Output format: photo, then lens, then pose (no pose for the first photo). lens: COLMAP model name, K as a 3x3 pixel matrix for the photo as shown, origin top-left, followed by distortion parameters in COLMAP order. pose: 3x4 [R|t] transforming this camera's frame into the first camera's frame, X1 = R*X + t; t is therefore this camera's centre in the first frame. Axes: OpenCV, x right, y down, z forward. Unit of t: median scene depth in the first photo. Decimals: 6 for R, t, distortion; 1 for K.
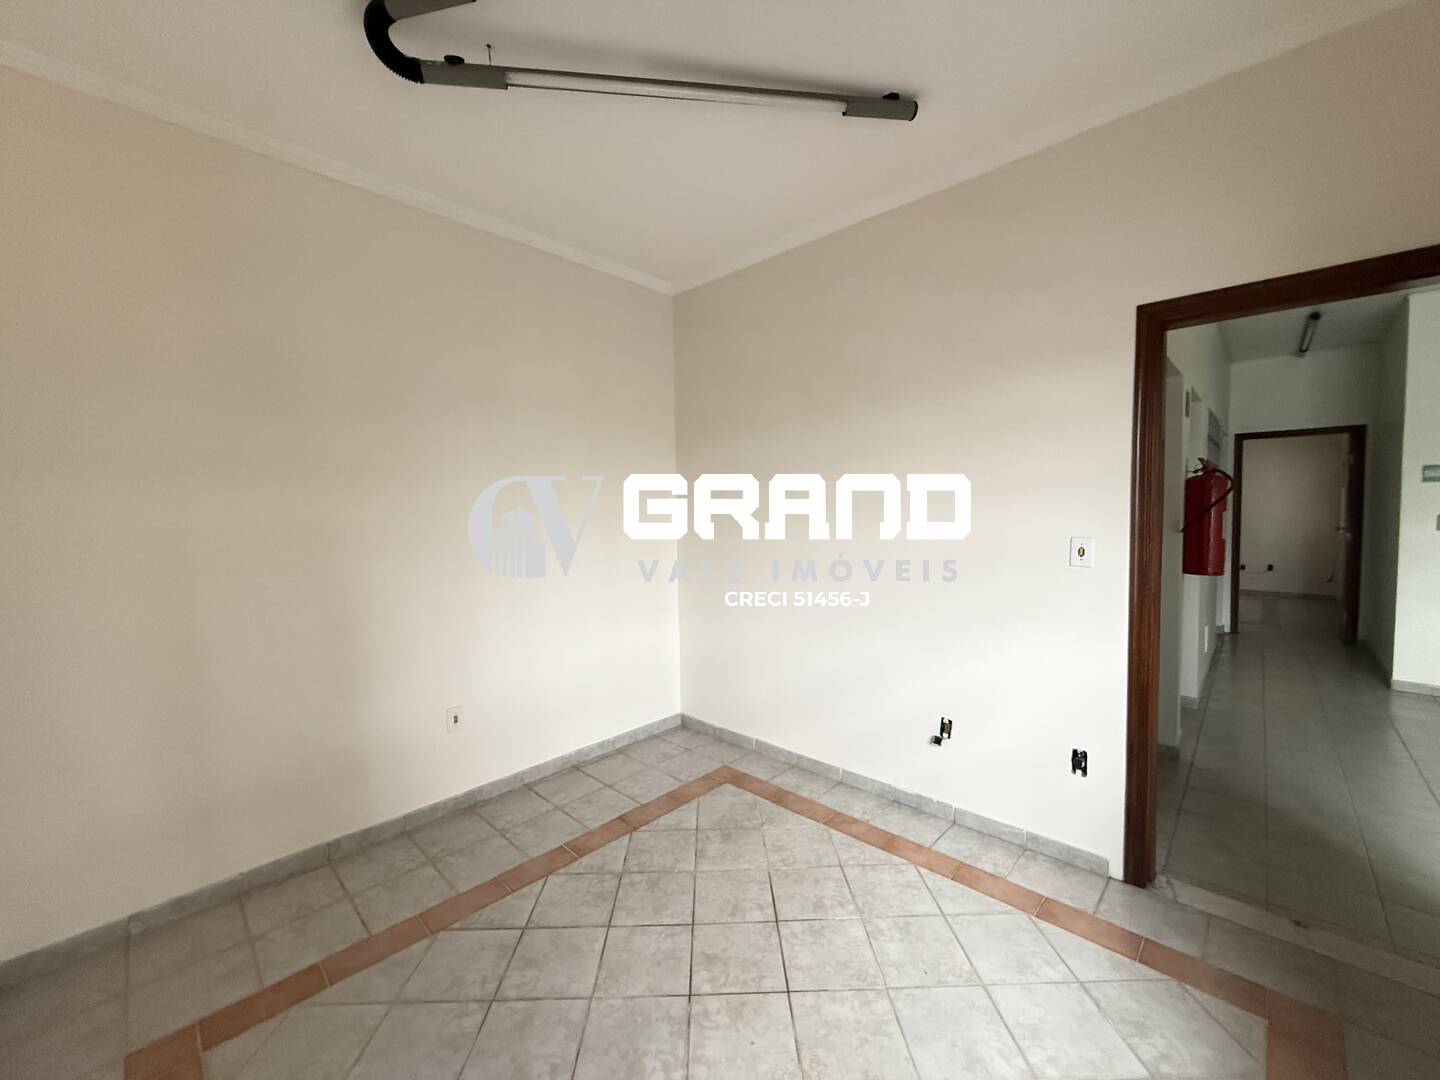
lens RADIAL K [[571.6, 0, 717.3], [0, 571.6, 538.6], [0, 0, 1]] dist [-0.000546, -0.000116]
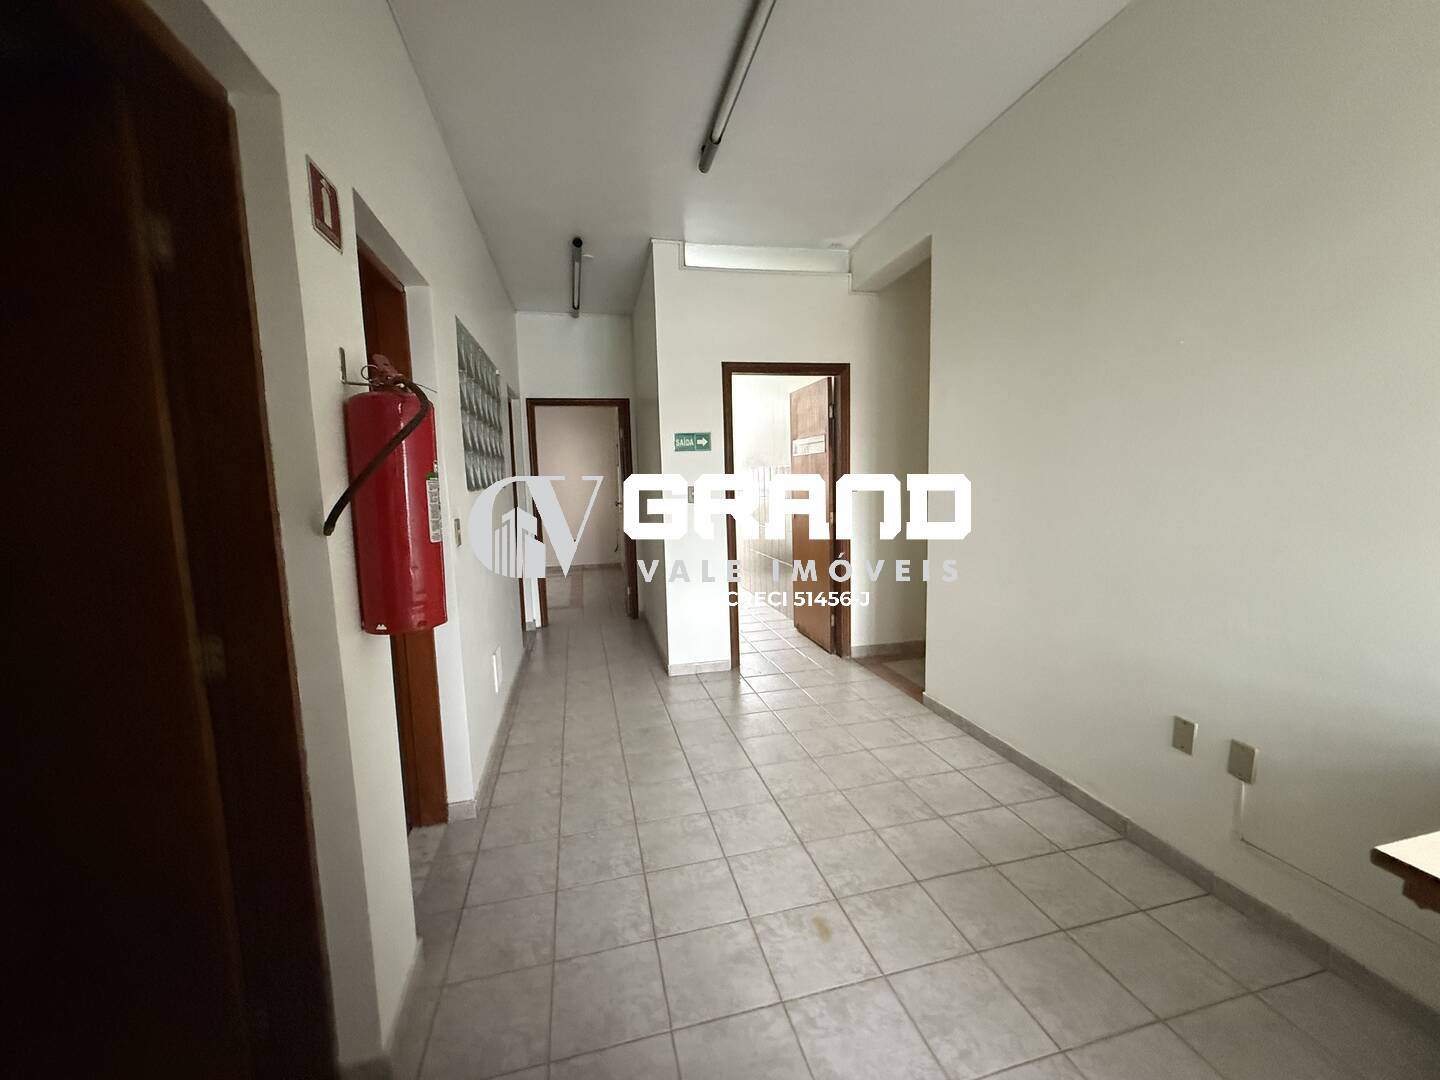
lens RADIAL K [[571.6, 0, 717.3], [0, 571.6, 538.6], [0, 0, 1]] dist [-0.000546, -0.000116]
pose [[0.541975, -0.086471, 0.835934, 0.367302], [0.061636, 0.996104, 0.063077, -0.010733], [-0.838131, 0.017338, 0.545193, 0.333013]]
